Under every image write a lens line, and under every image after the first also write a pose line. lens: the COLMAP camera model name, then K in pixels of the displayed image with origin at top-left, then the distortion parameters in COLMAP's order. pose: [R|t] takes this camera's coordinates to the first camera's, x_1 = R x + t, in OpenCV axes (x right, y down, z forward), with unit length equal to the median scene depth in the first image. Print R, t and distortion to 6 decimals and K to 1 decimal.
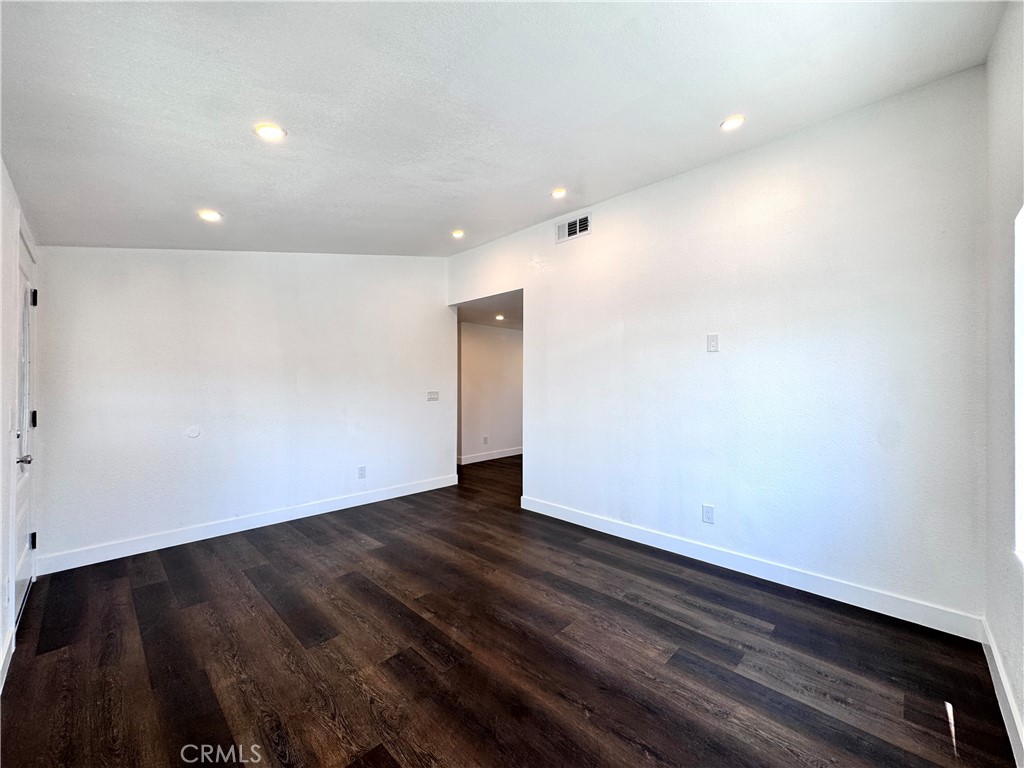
lens RADIAL K [[409.2, 0, 515.5], [0, 409.2, 389.3], [0, 0, 1]] dist [-0.002584, 0.000599]
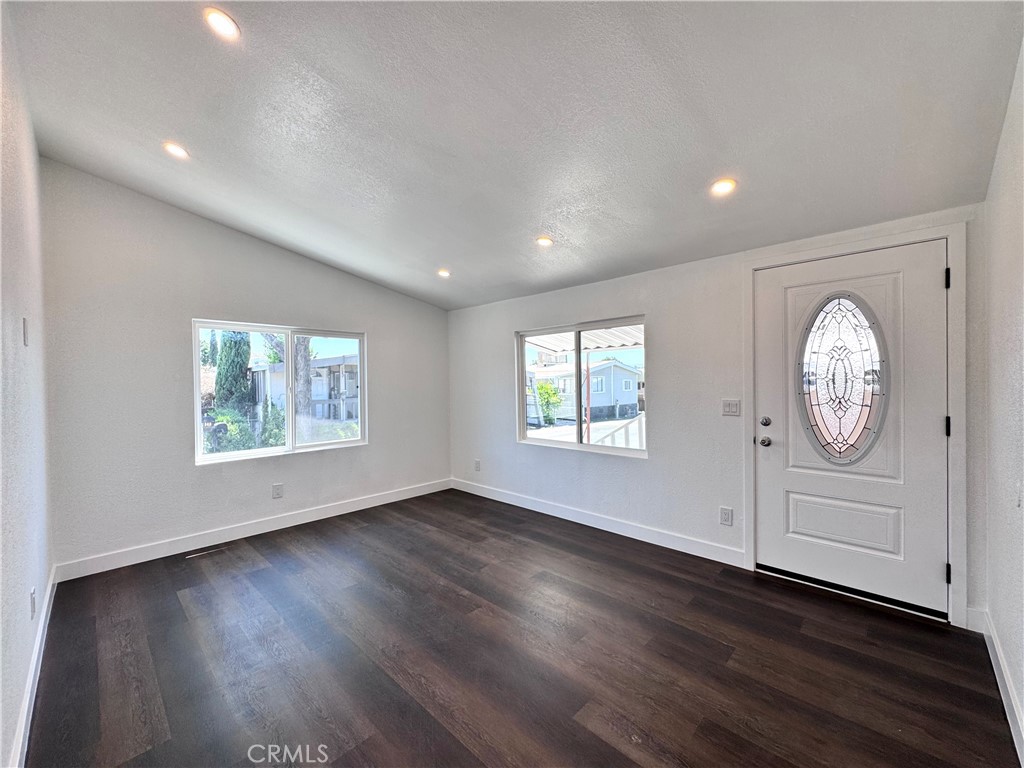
lens RADIAL K [[409.2, 0, 512.2], [0, 409.2, 385.5], [0, 0, 1]] dist [-0.002584, 0.000599]
pose [[-0.999904, 0.013719, 0.002100, -0.388656], [0.013757, 0.999721, 0.019190, -0.045470], [-0.001836, 0.019217, -0.999814, 2.311689]]
